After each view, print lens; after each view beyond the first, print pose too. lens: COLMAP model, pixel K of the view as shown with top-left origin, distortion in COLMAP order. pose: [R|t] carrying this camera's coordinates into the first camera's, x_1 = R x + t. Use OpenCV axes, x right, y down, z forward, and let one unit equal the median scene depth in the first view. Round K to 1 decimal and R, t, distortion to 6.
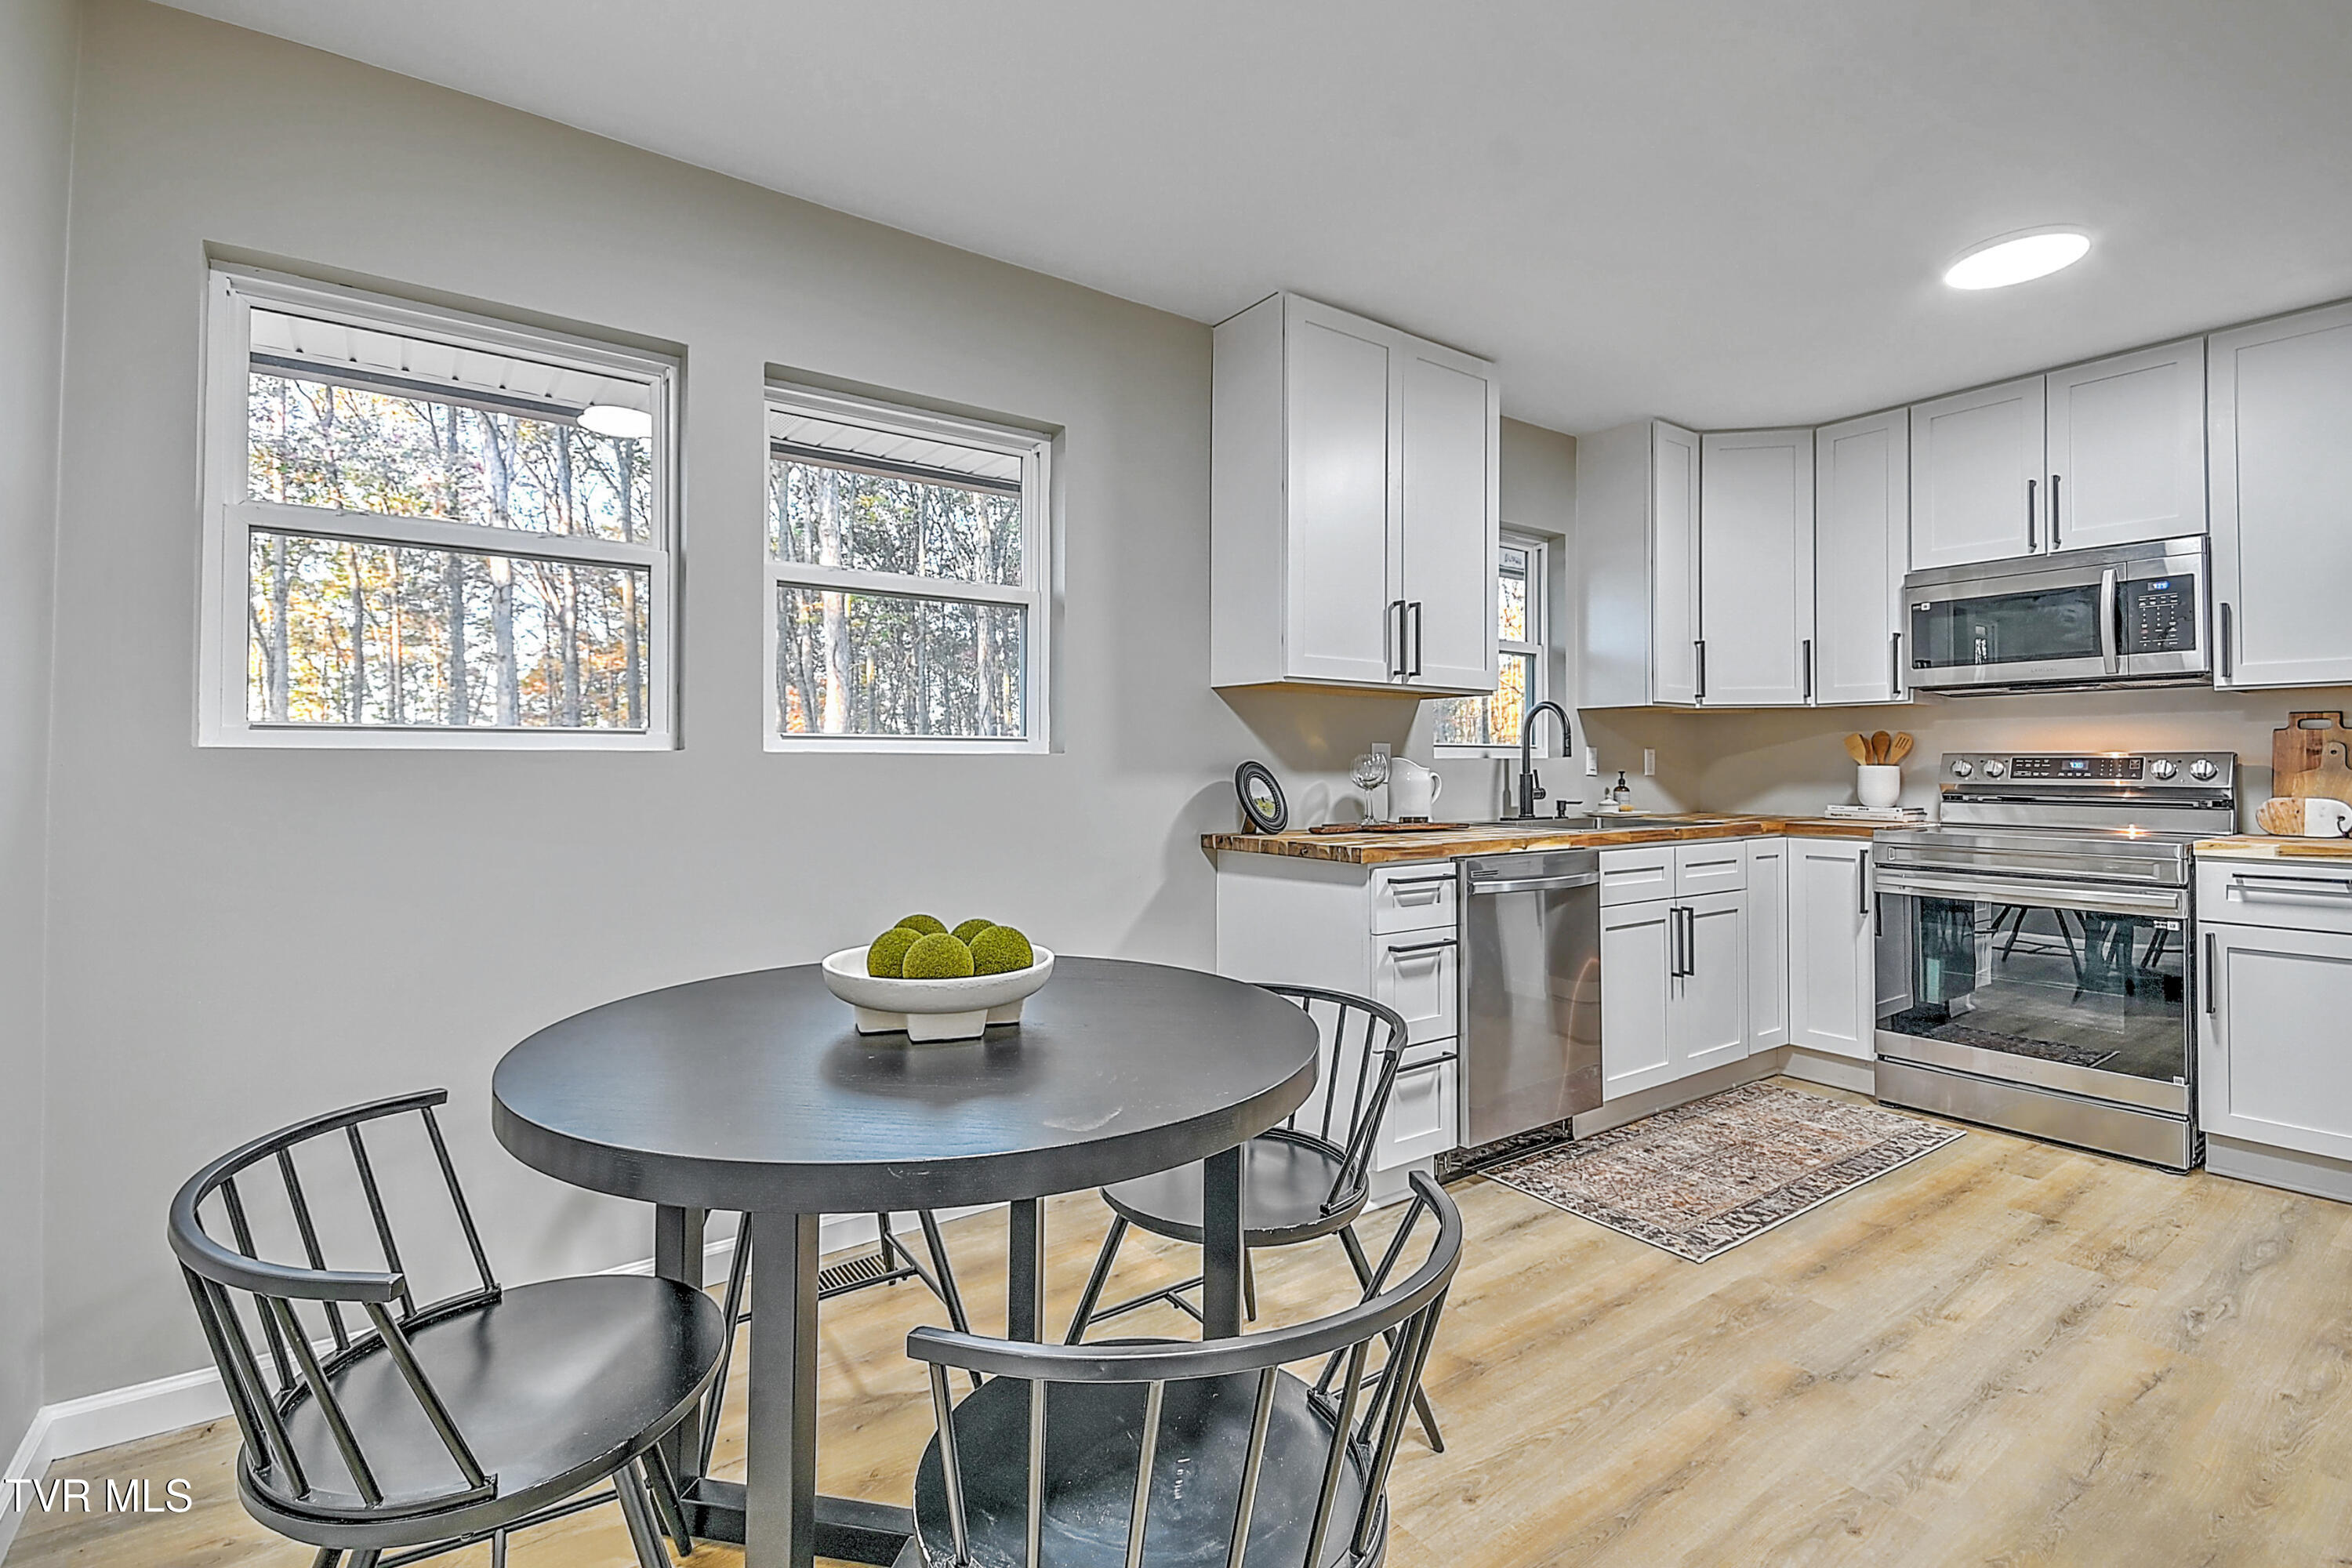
lens RADIAL K [[1051.6, 0, 1160.7], [0, 1051.6, 750.5], [0, 0, 1]] dist [0.019160, -0.009731]
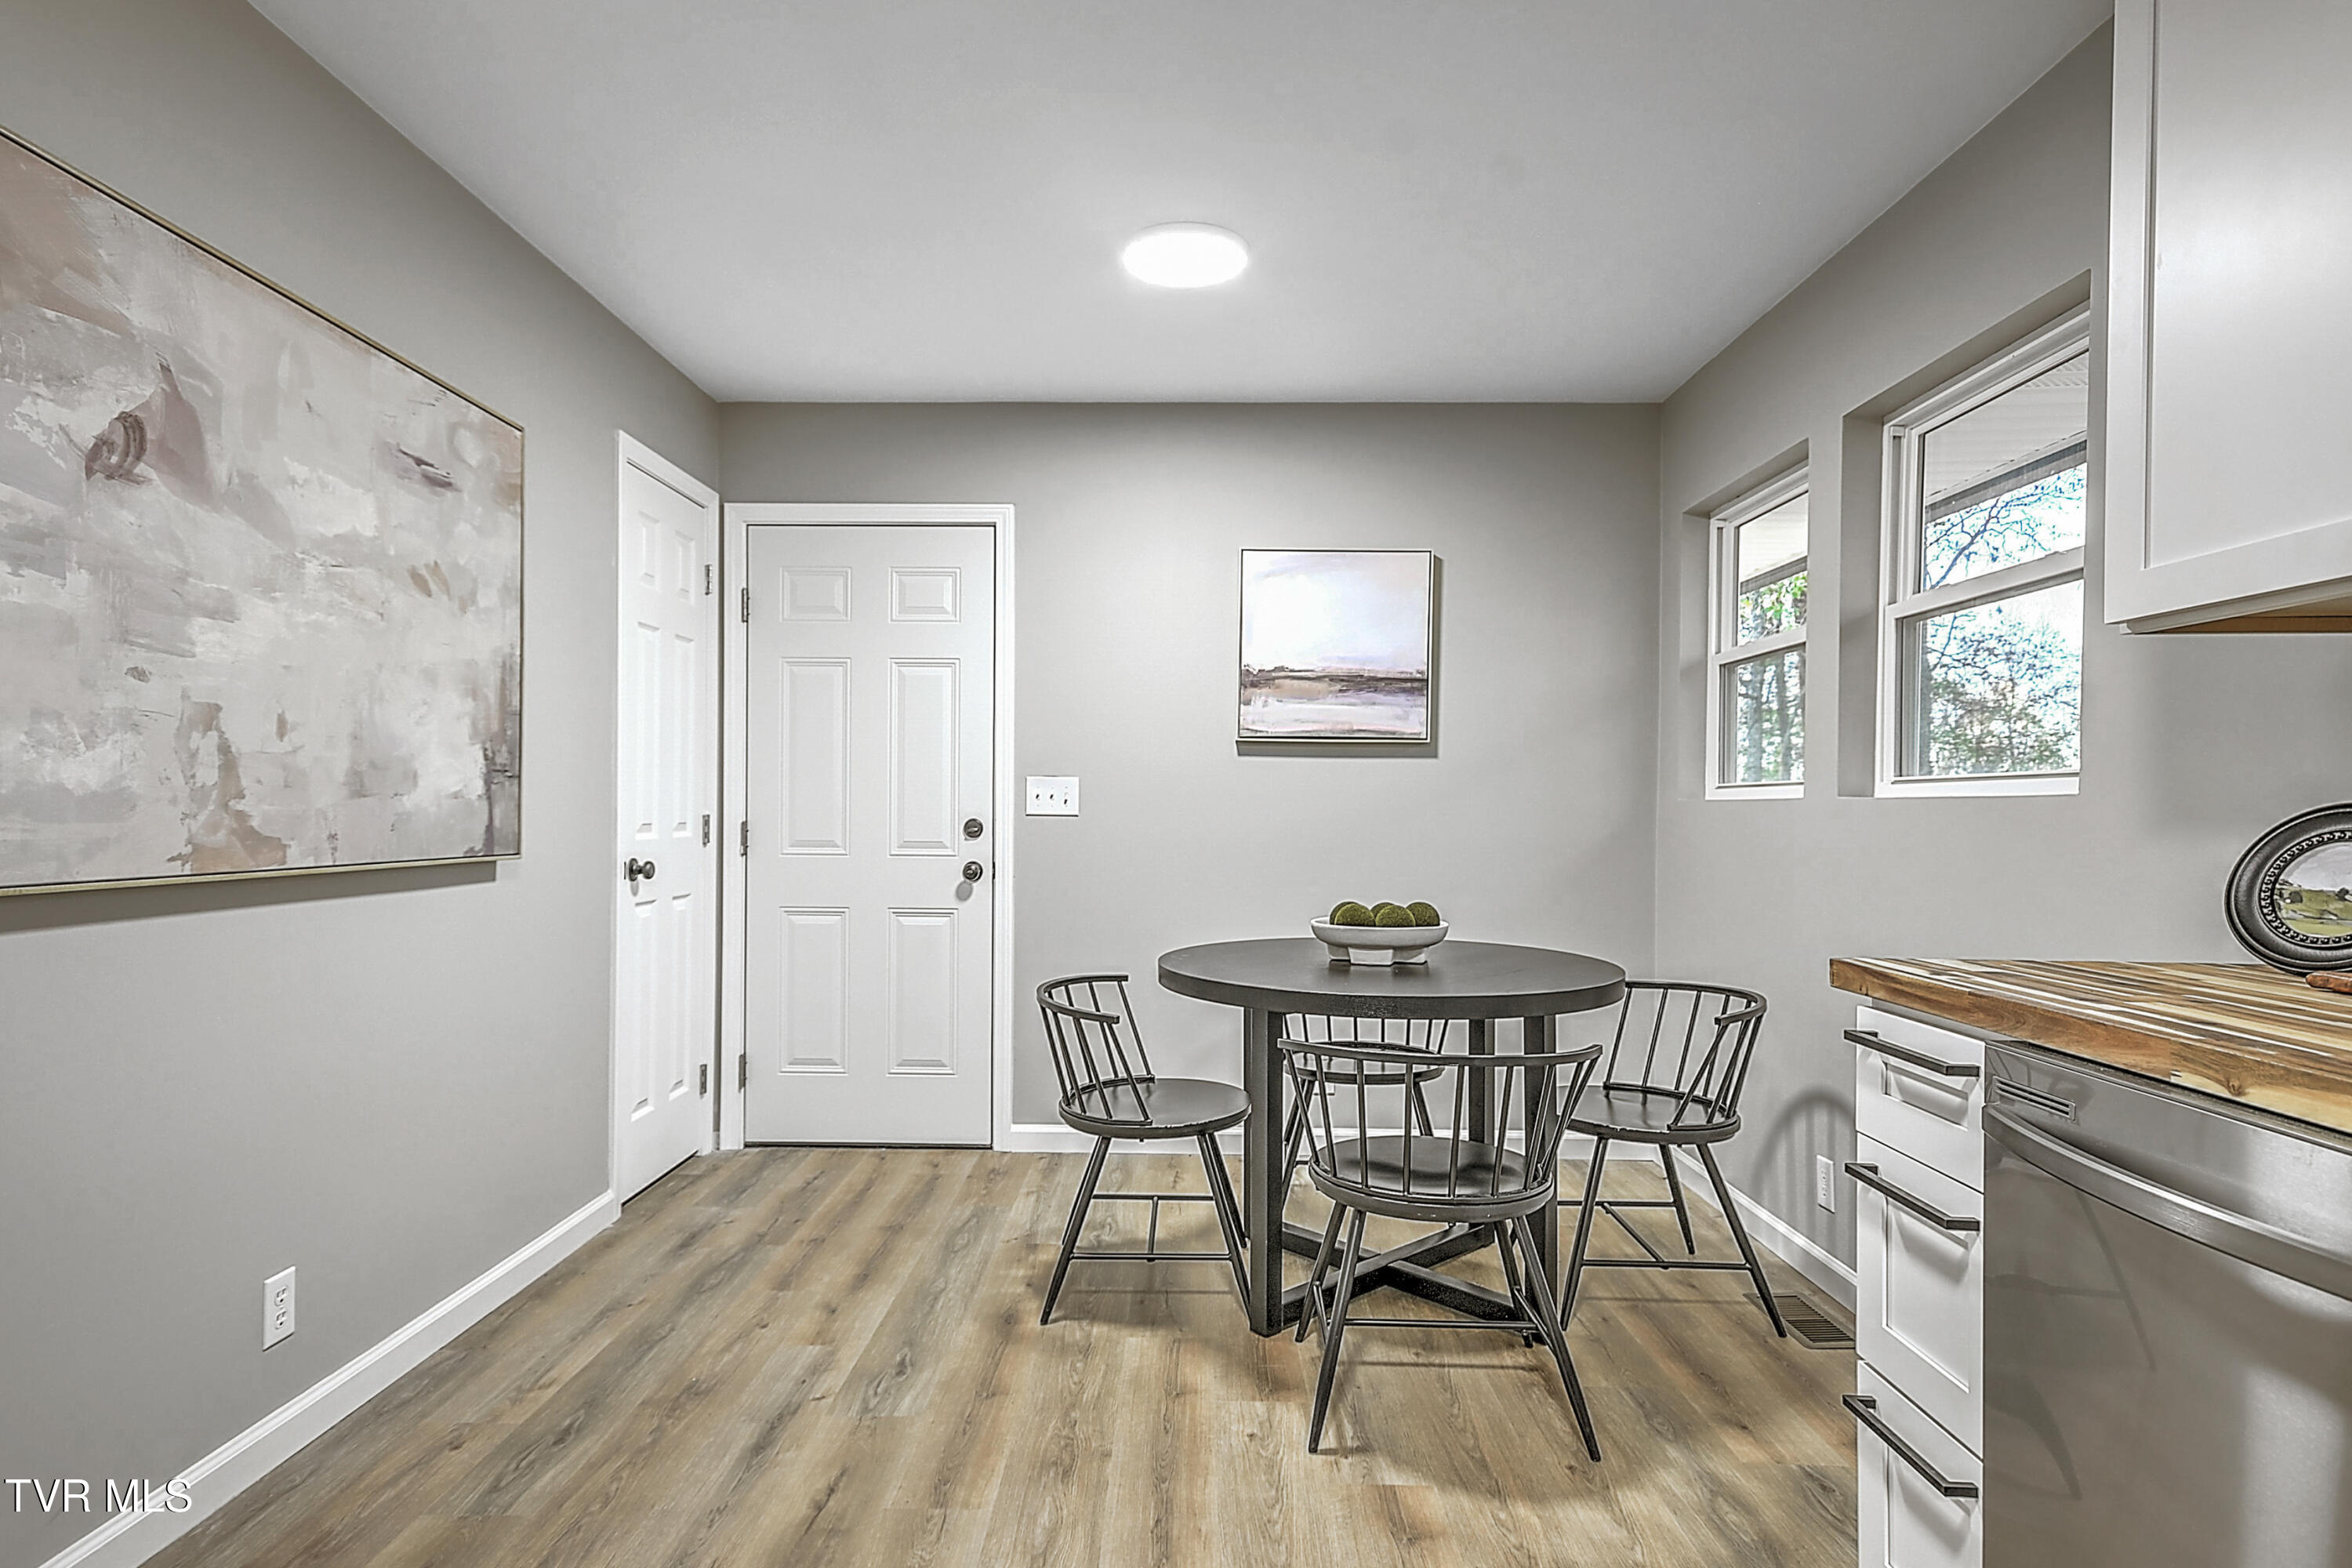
lens RADIAL K [[1244.8, 0, 1183.2], [0, 1244.8, 787.4], [0, 0, 1]] dist [0.014939, 0.000183]
pose [[-0.580341, -0.016823, -0.814200, 0.732895], [0.003794, 0.999720, -0.023361, 0.013256], [0.814365, -0.016646, -0.580114, 0.872276]]
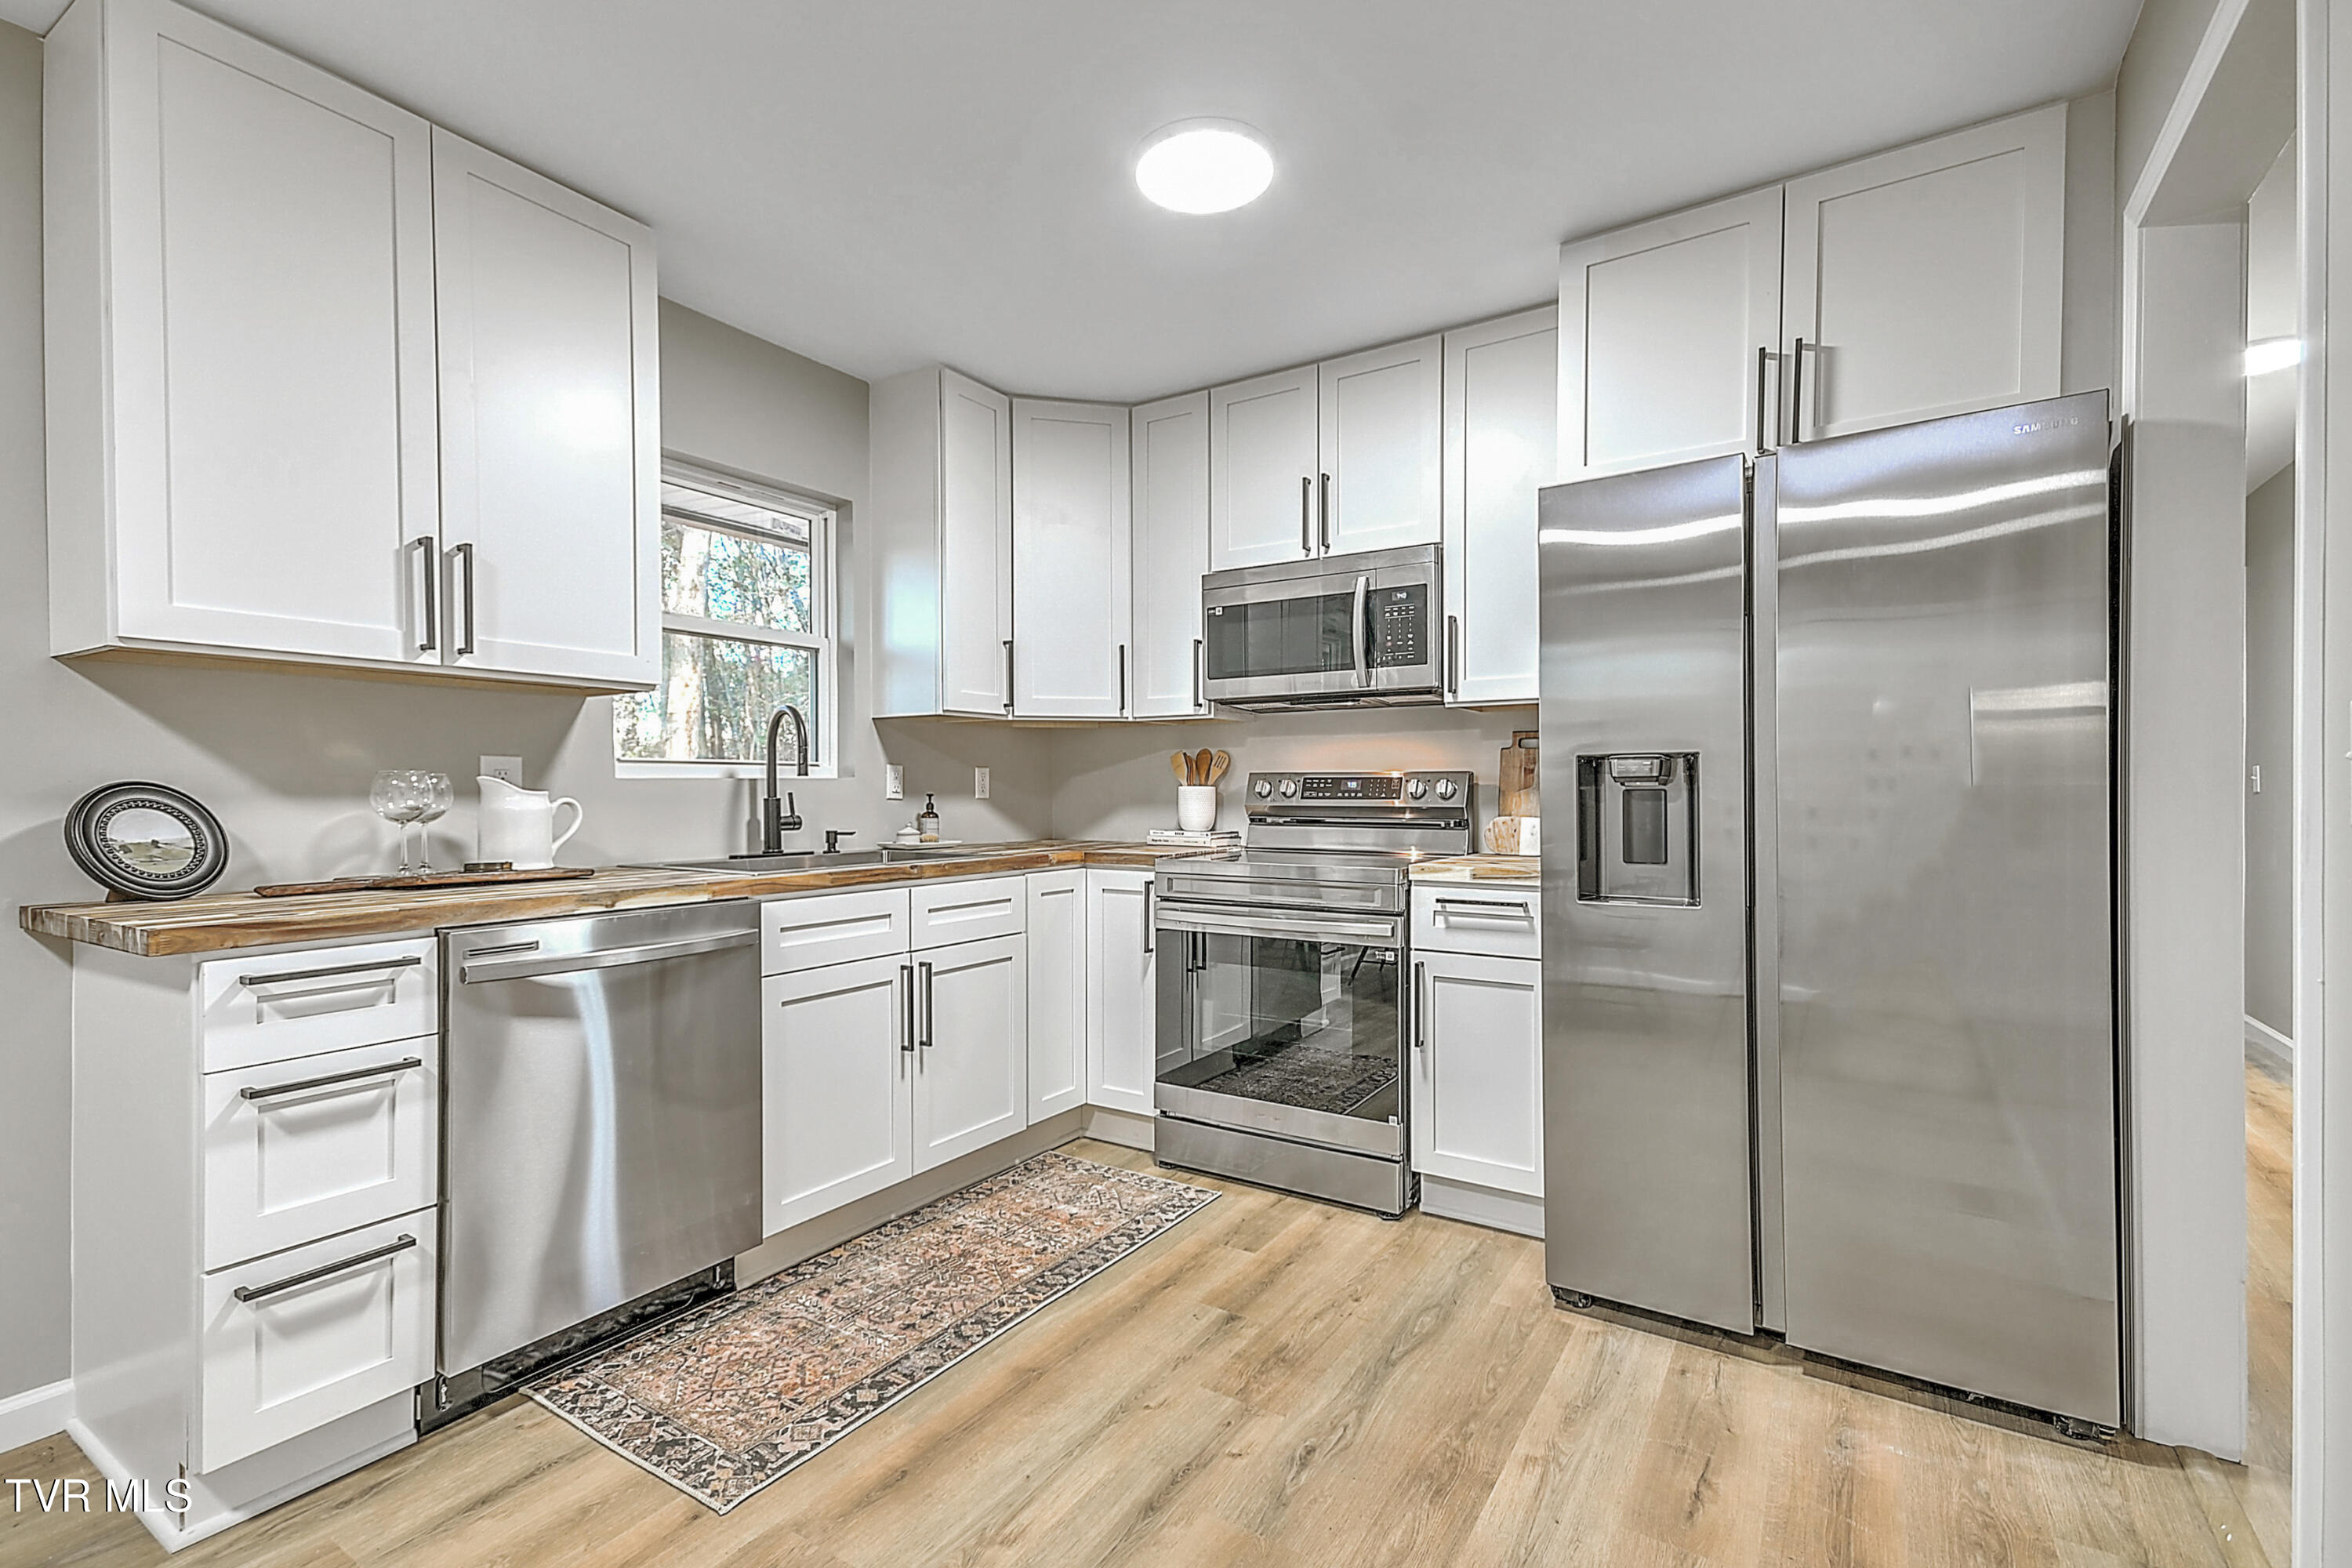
lens RADIAL K [[1048.6, 0, 1173.0], [0, 1048.6, 800.3], [0, 0, 1]] dist [0.033787, -0.006053]
pose [[0.926962, -0.007920, 0.375072, 0.384804], [-0.001360, 0.999700, 0.024471, 0.005029], [-0.375153, -0.023194, 0.926673, 0.193617]]
